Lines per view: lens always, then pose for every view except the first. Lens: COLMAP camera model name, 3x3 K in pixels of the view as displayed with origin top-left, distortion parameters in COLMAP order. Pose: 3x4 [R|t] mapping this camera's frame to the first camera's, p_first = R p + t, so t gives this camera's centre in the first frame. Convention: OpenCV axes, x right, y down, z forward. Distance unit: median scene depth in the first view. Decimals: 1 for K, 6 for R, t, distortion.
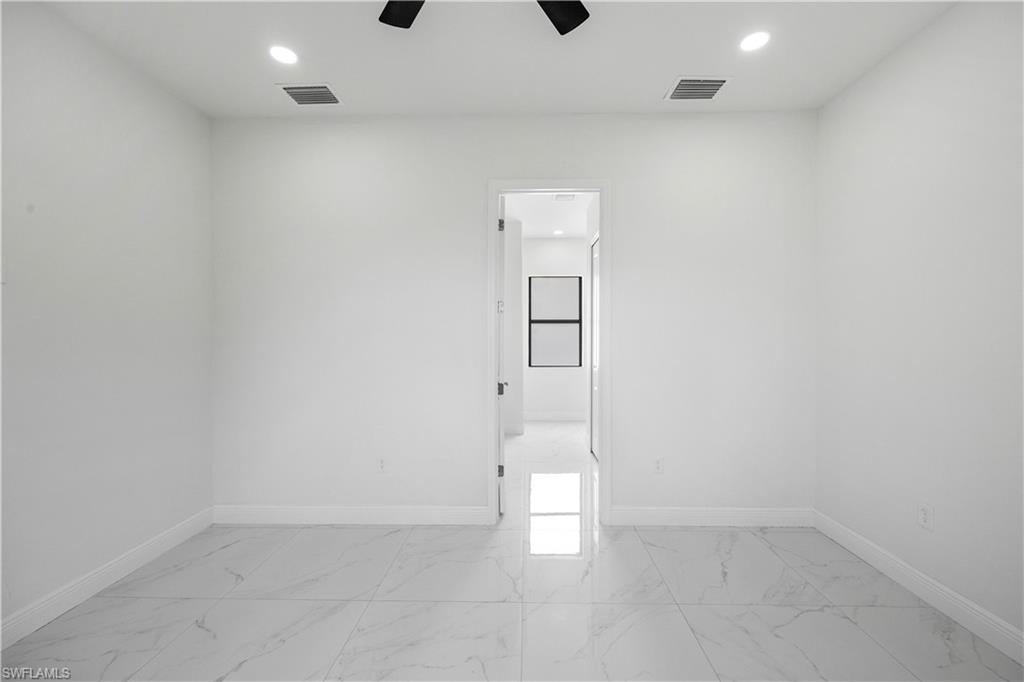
lens RADIAL K [[414.3, 0, 512.0], [0, 414.3, 341.0], [0, 0, 1]] dist [0.000828, 0.000004]
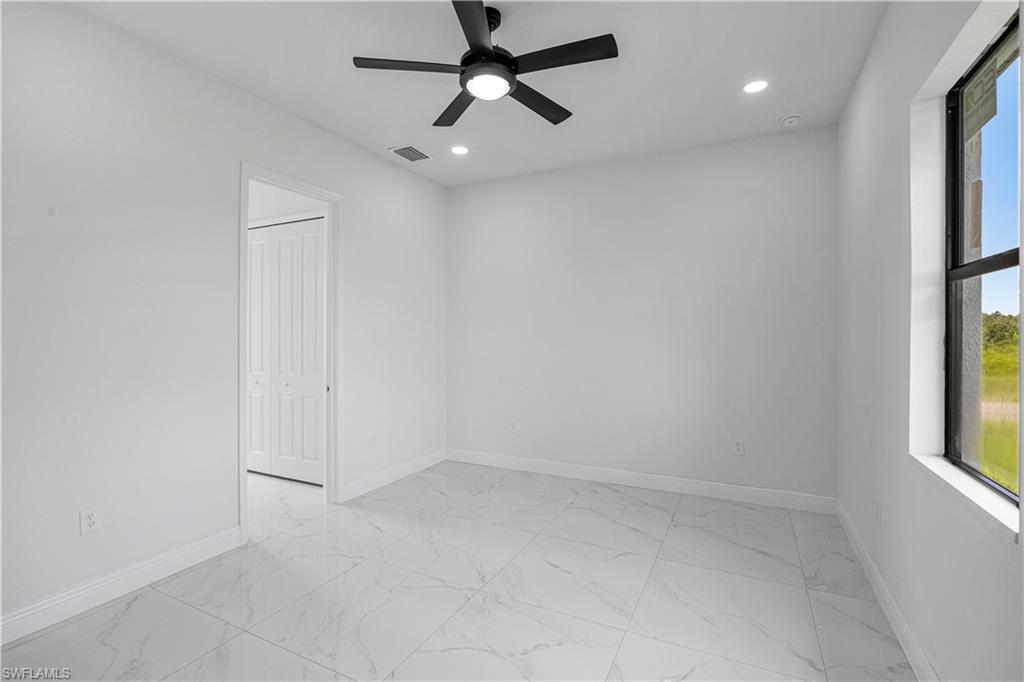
lens RADIAL K [[469.5, 0, 518.9], [0, 469.5, 335.5], [0, 0, 1]] dist [-0.008475, 0.000468]
pose [[0.418039, 0.001210, 0.908428, -0.777187], [0.016985, 0.999814, -0.009148, 0.014156], [-0.908270, 0.019254, 0.417940, 0.035003]]
